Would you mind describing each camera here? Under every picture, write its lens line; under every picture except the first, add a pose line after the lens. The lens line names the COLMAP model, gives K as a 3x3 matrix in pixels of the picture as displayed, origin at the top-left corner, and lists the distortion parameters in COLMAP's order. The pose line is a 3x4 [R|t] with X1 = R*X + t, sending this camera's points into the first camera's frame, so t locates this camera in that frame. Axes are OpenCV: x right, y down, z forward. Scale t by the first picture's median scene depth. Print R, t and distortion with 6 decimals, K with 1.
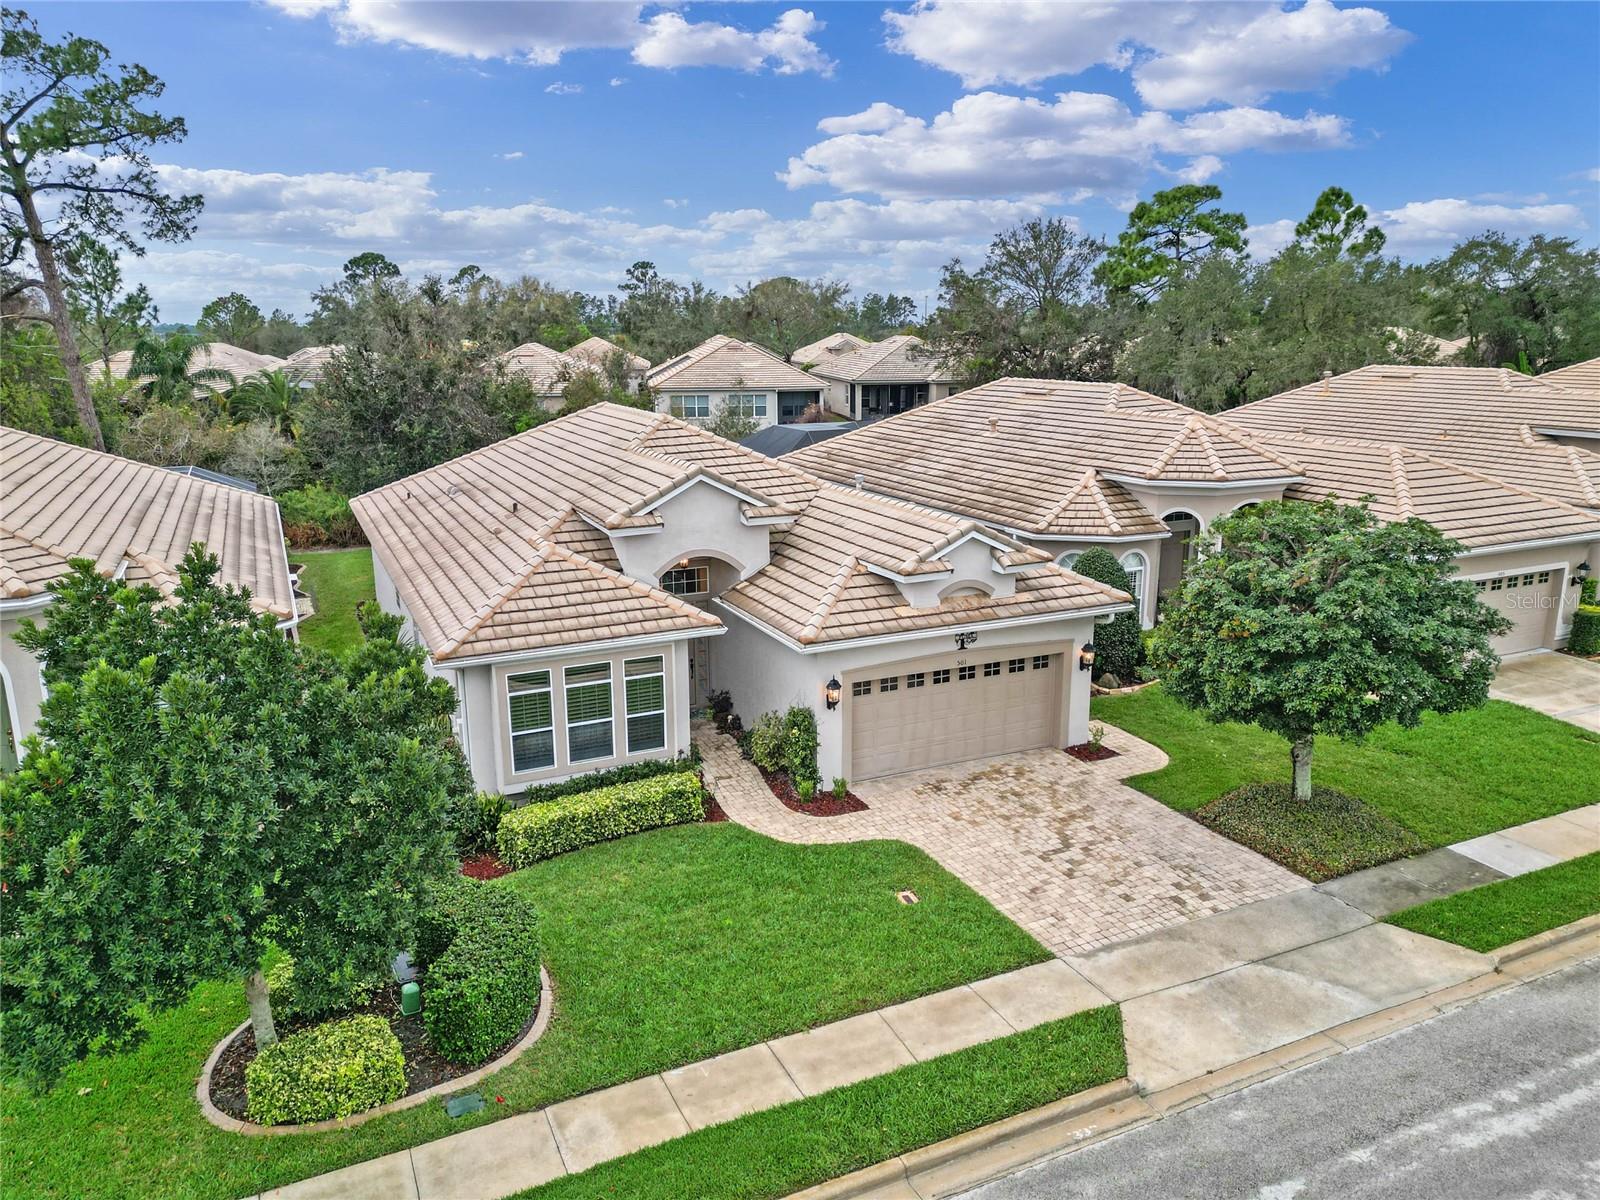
lens RADIAL K [[1135.3, 0, 795.6], [0, 1135.3, 565.4], [0, 0, 1]] dist [0.082009, -0.077622]
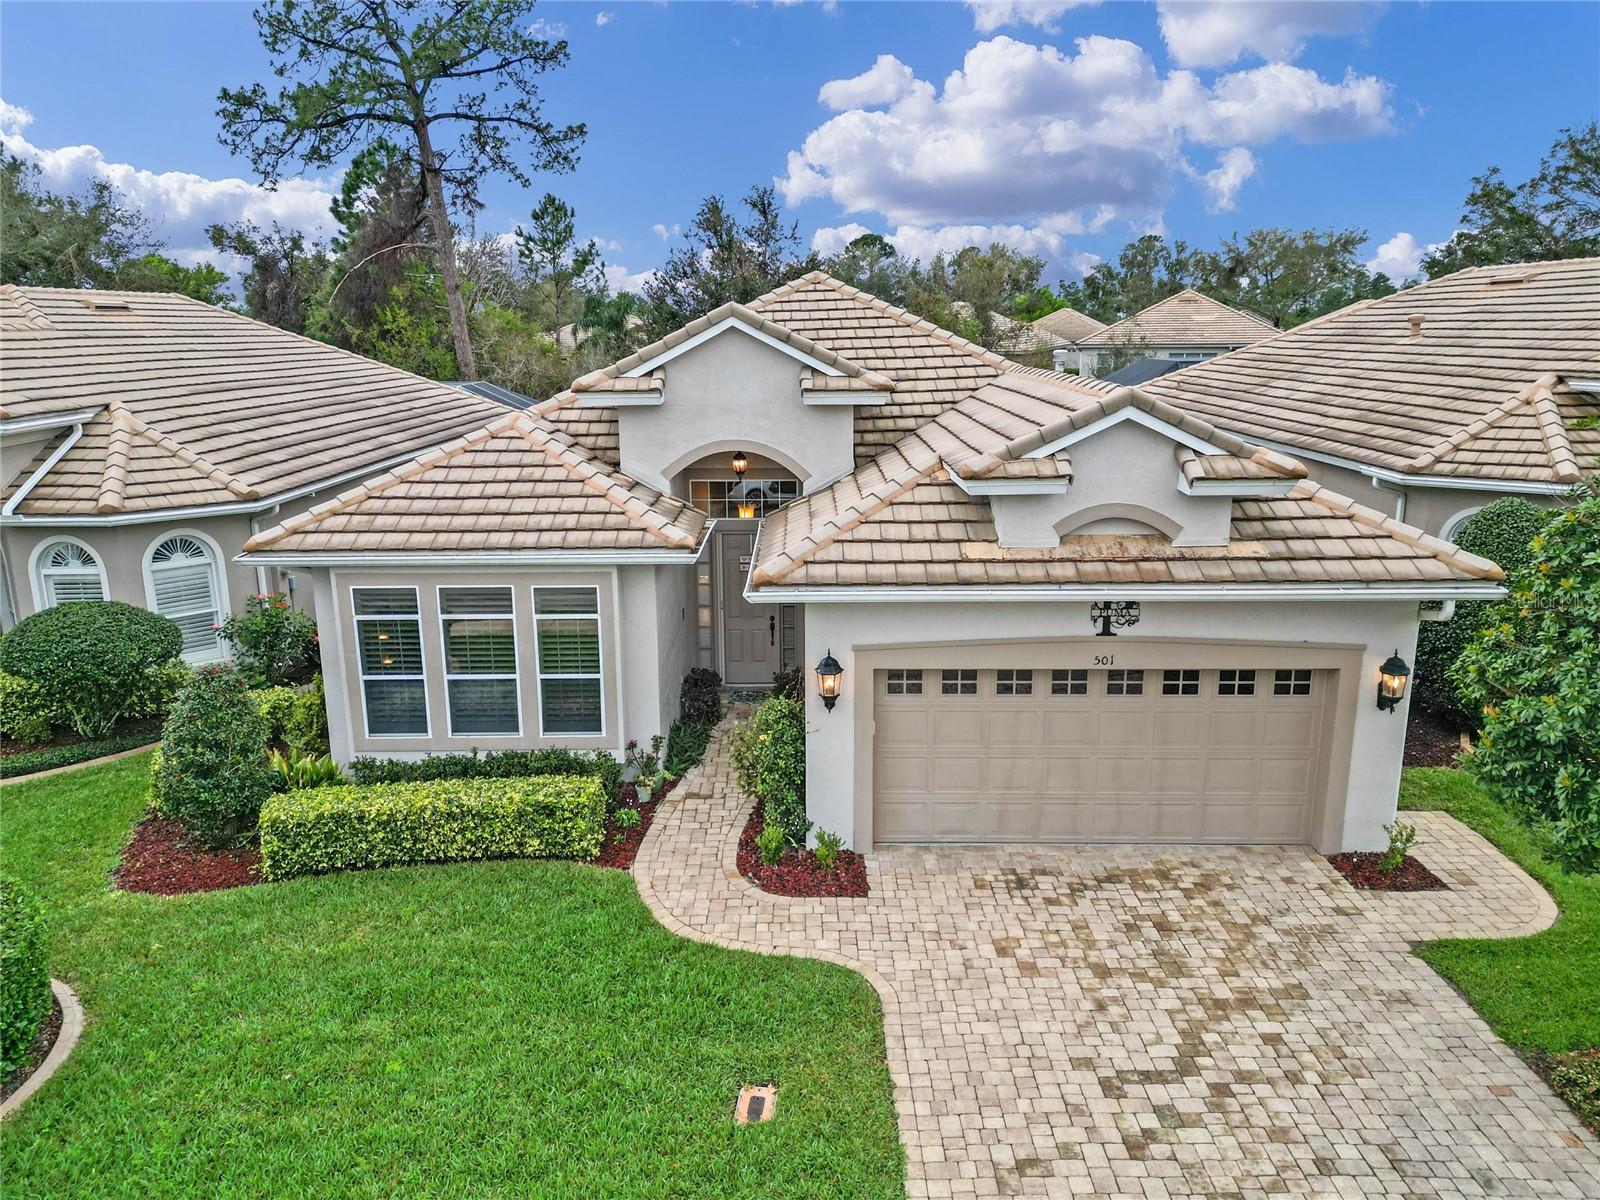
lens RADIAL K [[1127.3, 0, 812.5], [0, 1127.3, 585.2], [0, 0, 1]] dist [0.060010, -0.050322]
pose [[0.907036, 0.094626, -0.410282, 0.250096], [-0.085779, 0.995512, 0.039964, 0.042809], [0.412222, -0.001055, 0.911083, 0.481532]]
